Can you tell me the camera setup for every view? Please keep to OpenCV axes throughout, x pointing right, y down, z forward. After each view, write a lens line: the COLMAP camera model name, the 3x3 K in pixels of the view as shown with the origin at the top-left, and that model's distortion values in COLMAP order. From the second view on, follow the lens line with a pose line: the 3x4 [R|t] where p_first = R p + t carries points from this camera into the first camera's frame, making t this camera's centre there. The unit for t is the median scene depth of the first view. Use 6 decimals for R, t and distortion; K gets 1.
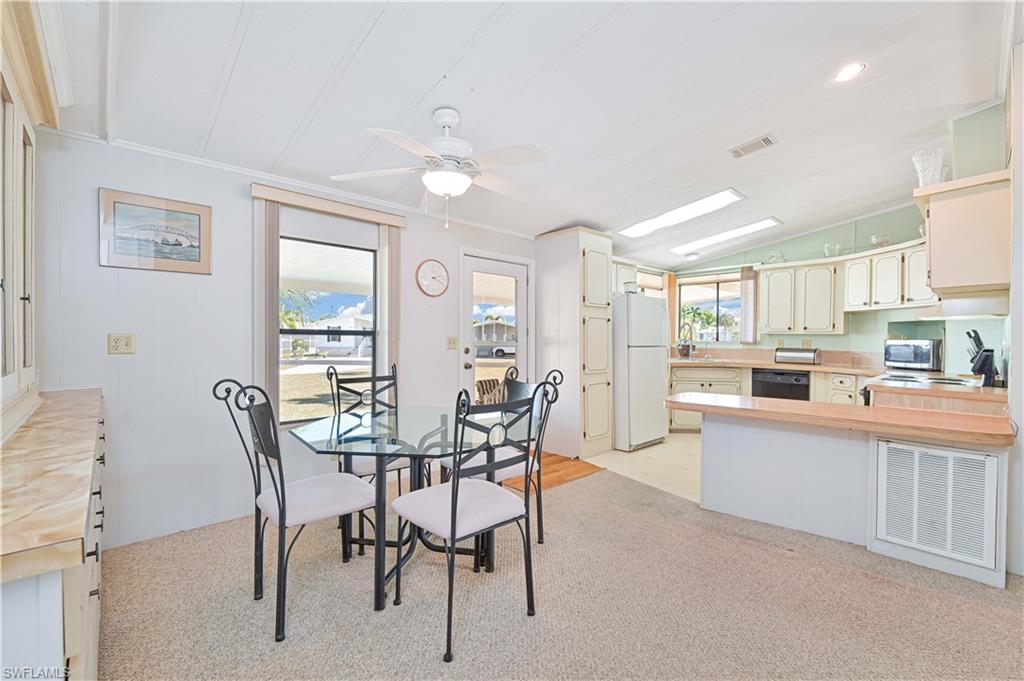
lens RADIAL K [[439.5, 0, 510.5], [0, 439.5, 348.2], [0, 0, 1]] dist [-0.001052, -0.000007]
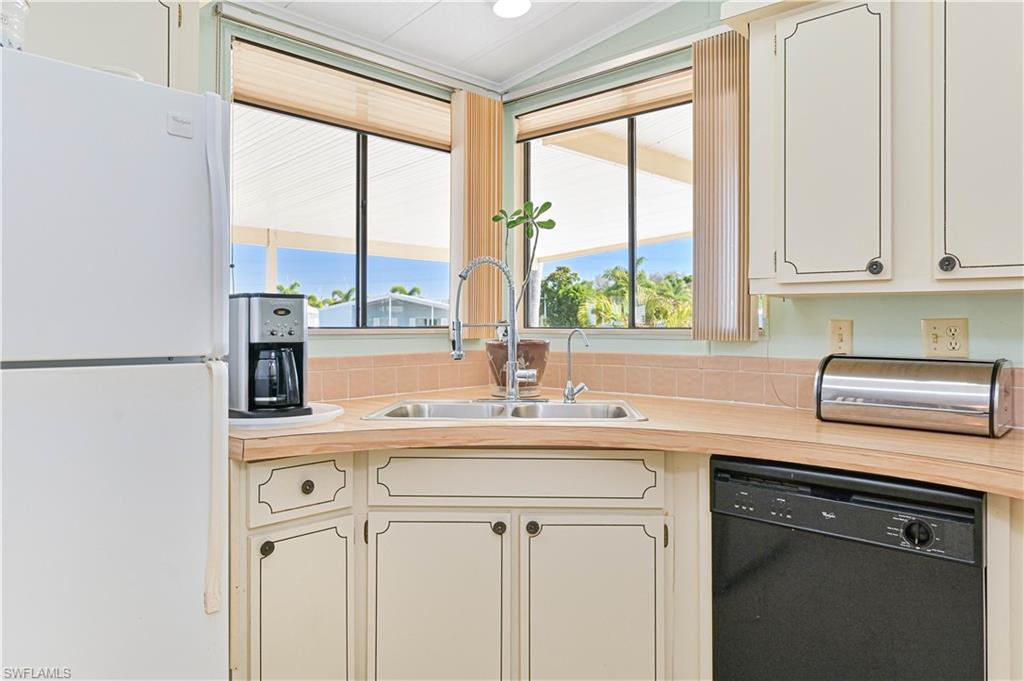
lens RADIAL K [[698.1, 0, 512.5], [0, 698.1, 330.7], [0, 0, 1]] dist [-0.008099, -0.000332]
pose [[0.997247, -0.008393, 0.073679, 0.413398], [0.009382, 0.999870, -0.013082, -0.010466], [-0.073559, 0.013738, 0.997196, 0.643453]]
